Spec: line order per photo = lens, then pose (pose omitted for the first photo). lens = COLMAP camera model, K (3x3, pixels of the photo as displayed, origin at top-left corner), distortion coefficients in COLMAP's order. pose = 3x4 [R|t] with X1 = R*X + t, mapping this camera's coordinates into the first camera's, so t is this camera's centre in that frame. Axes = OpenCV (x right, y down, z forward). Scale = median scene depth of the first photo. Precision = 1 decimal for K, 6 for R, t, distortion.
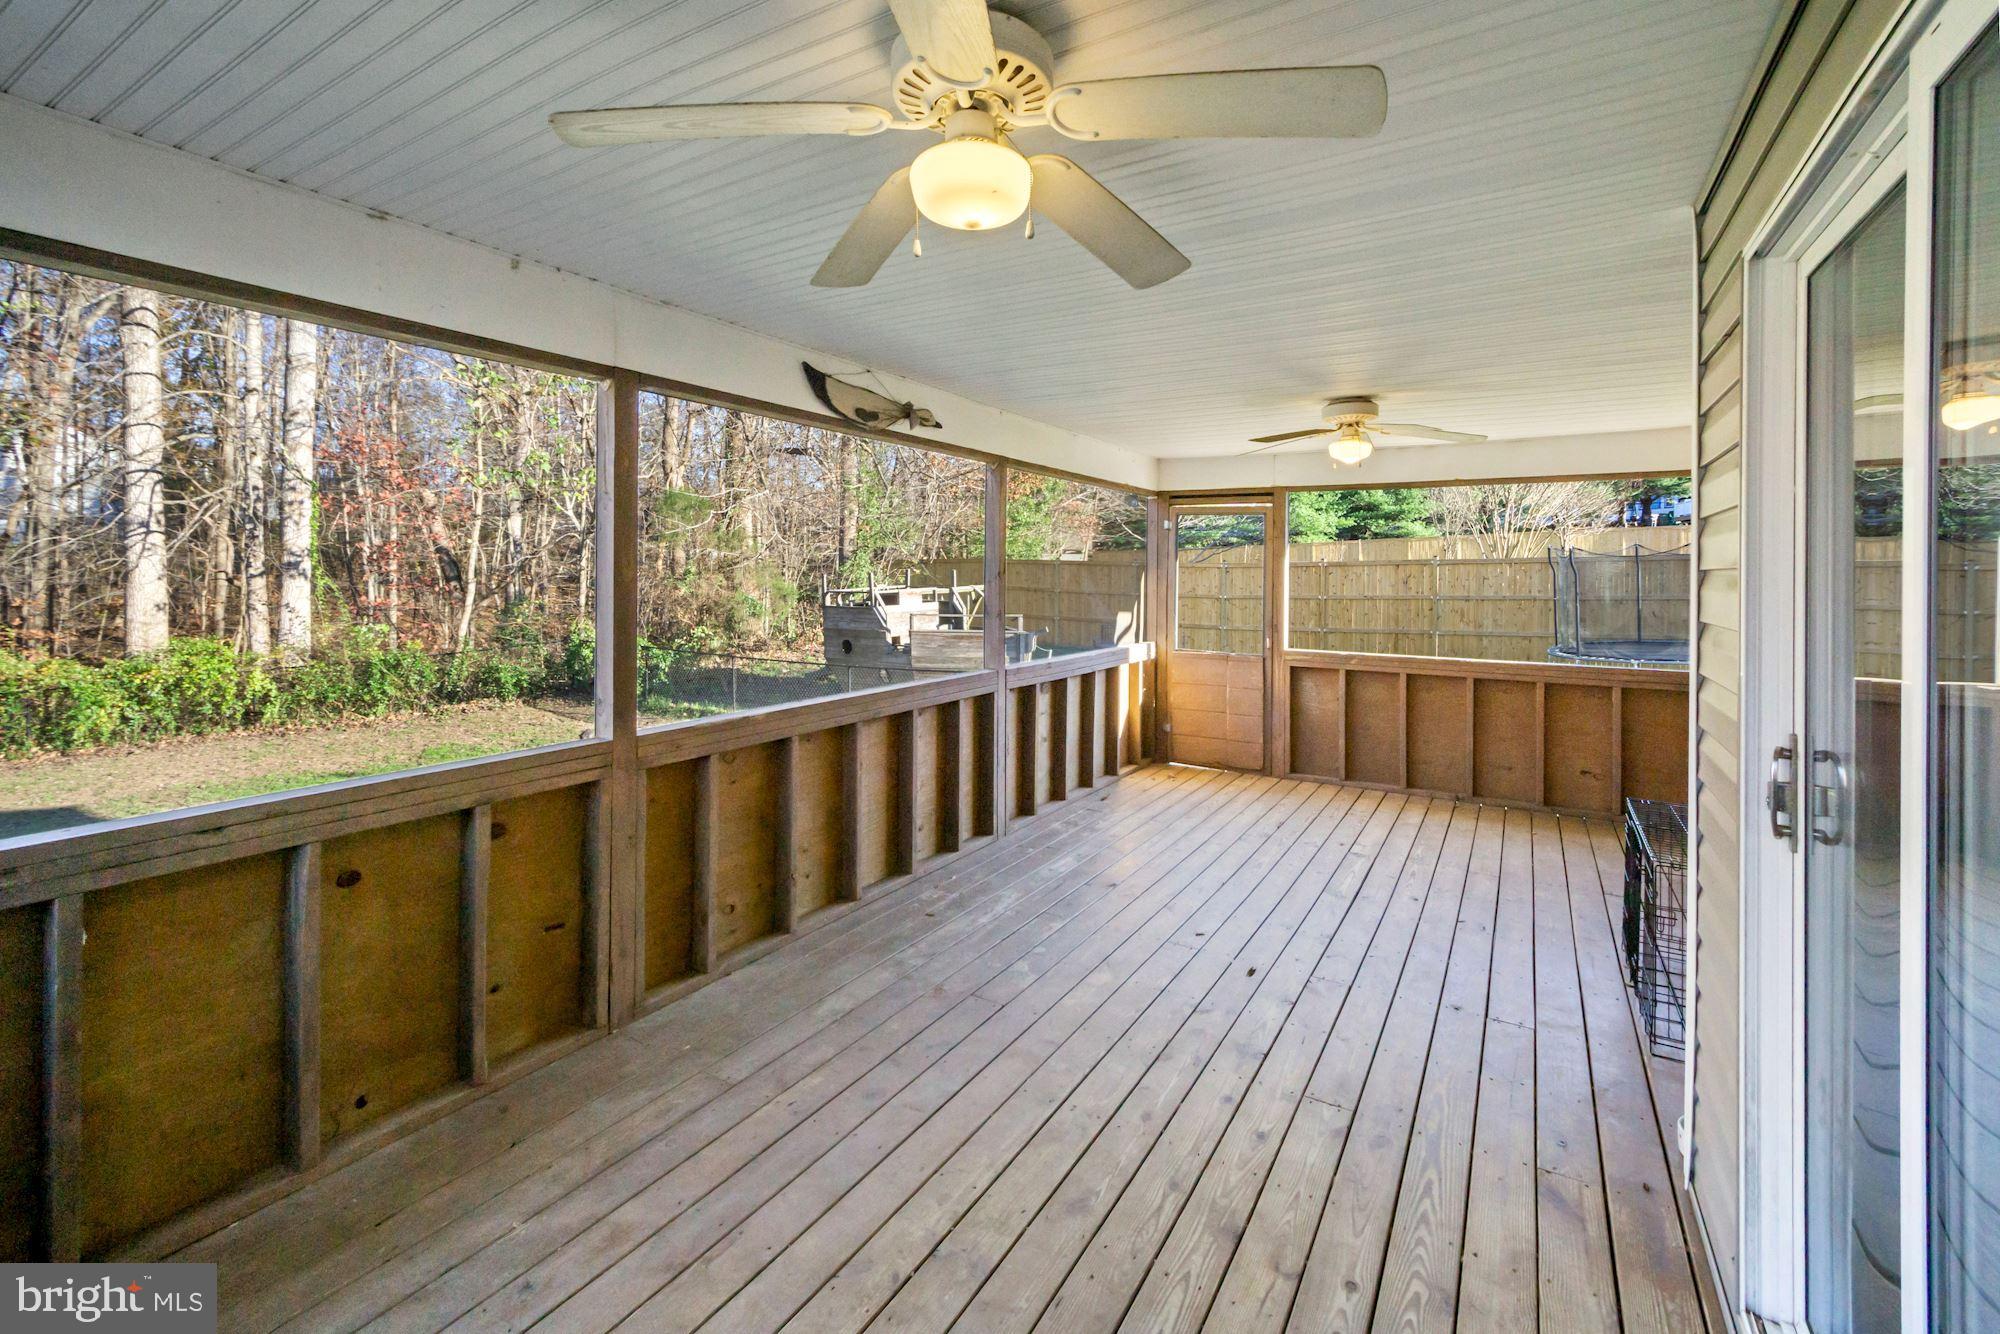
lens RADIAL K [[856.1, 0, 1000.0], [0, 856.1, 667.0], [0, 0, 1]] dist [0.009608, 0.000122]
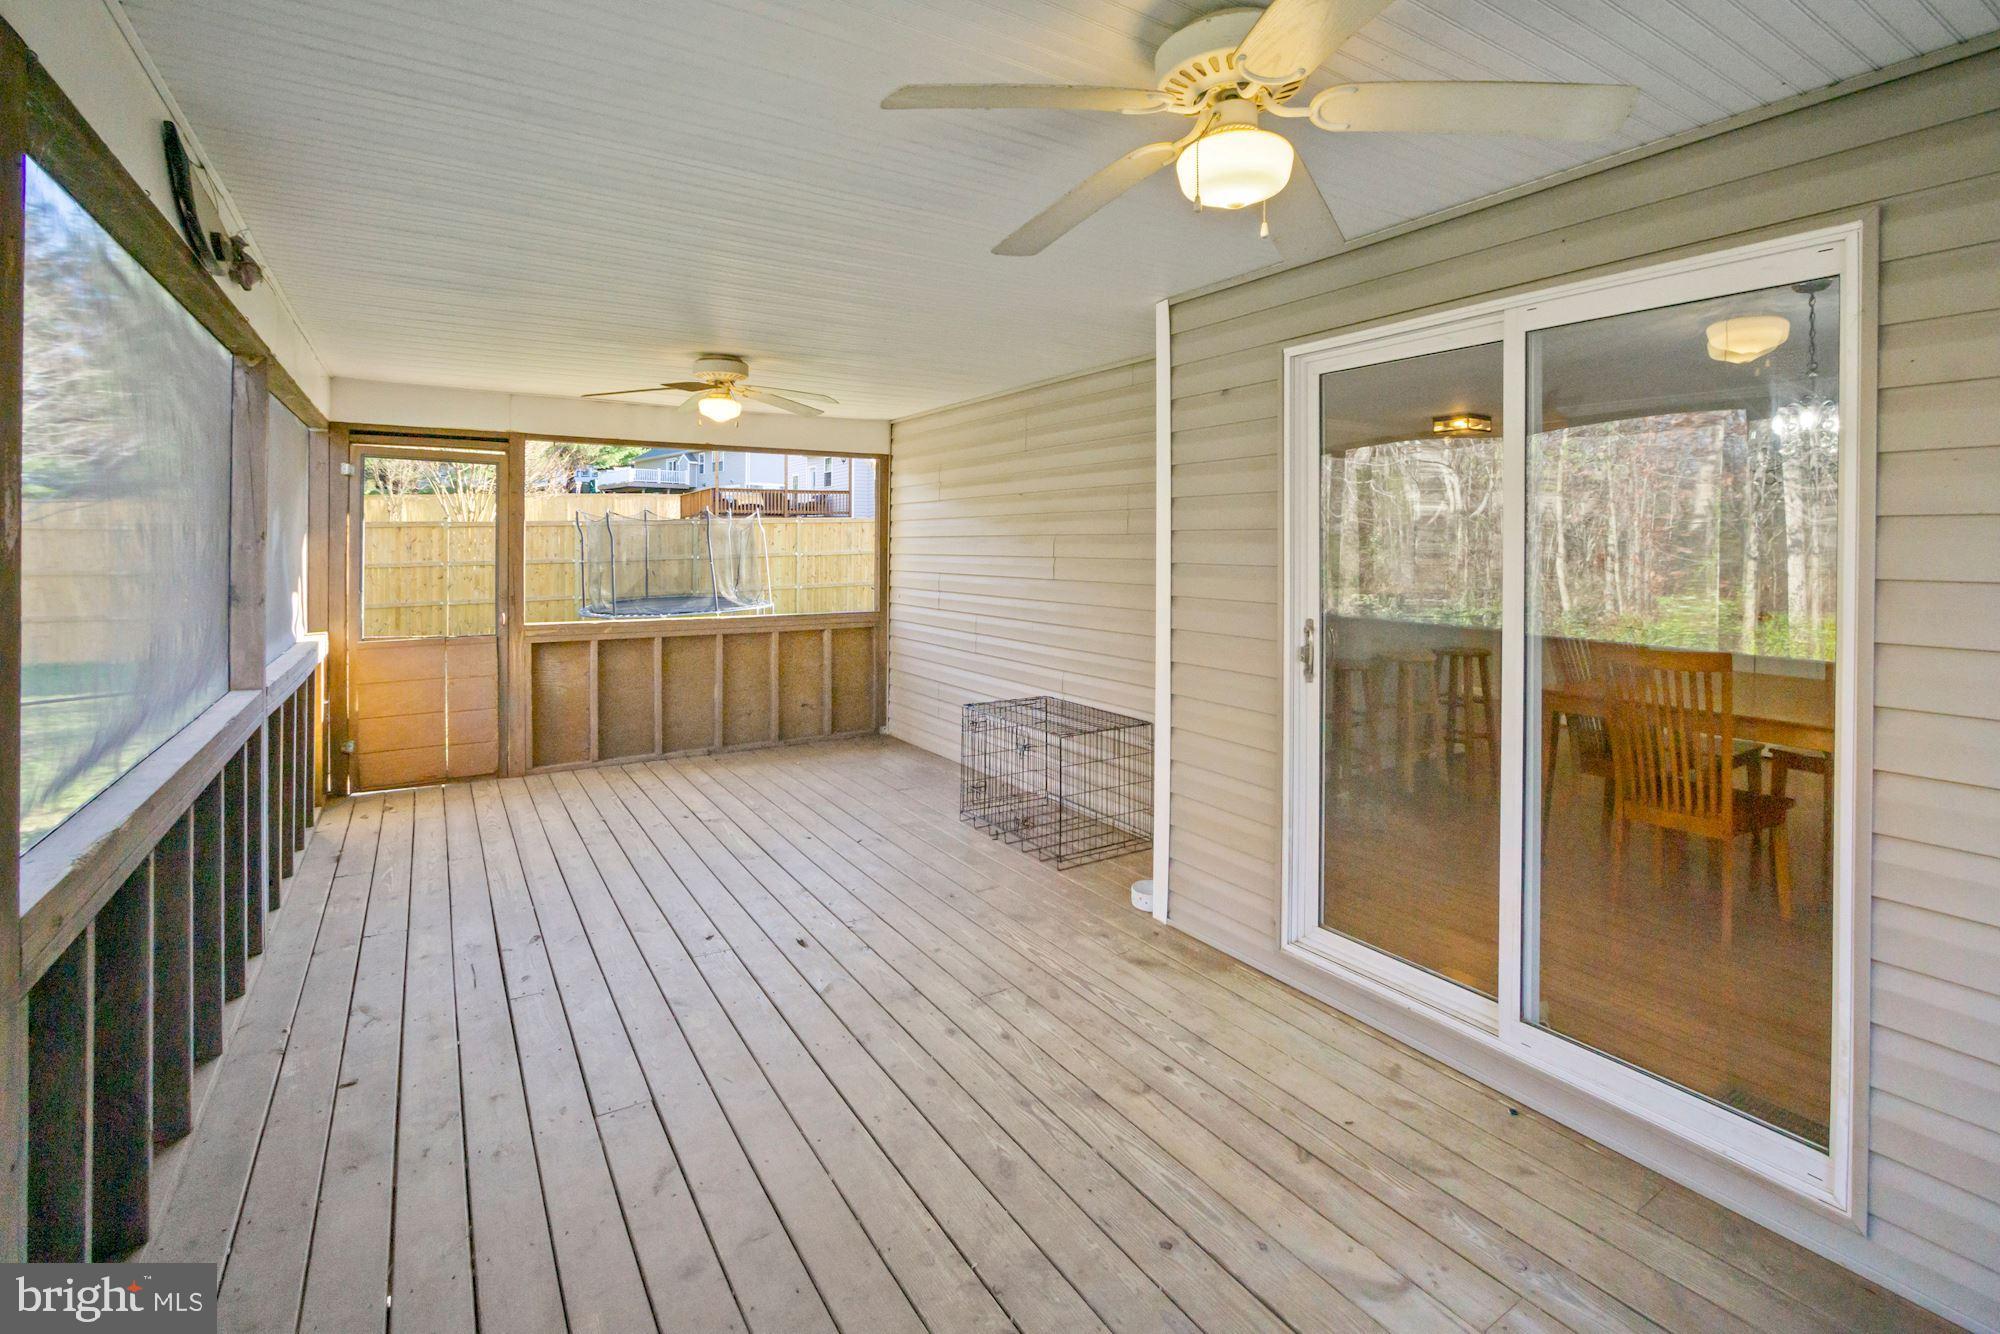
lens RADIAL K [[908.7, 0, 1000.0], [0, 908.7, 667.0], [0, 0, 1]] dist [-0.022477, 0.000306]
pose [[0.441317, -0.127830, 0.888200, -0.268341], [0.097687, 0.990763, 0.094054, -0.017514], [-0.892018, 0.045258, 0.449728, 0.176530]]
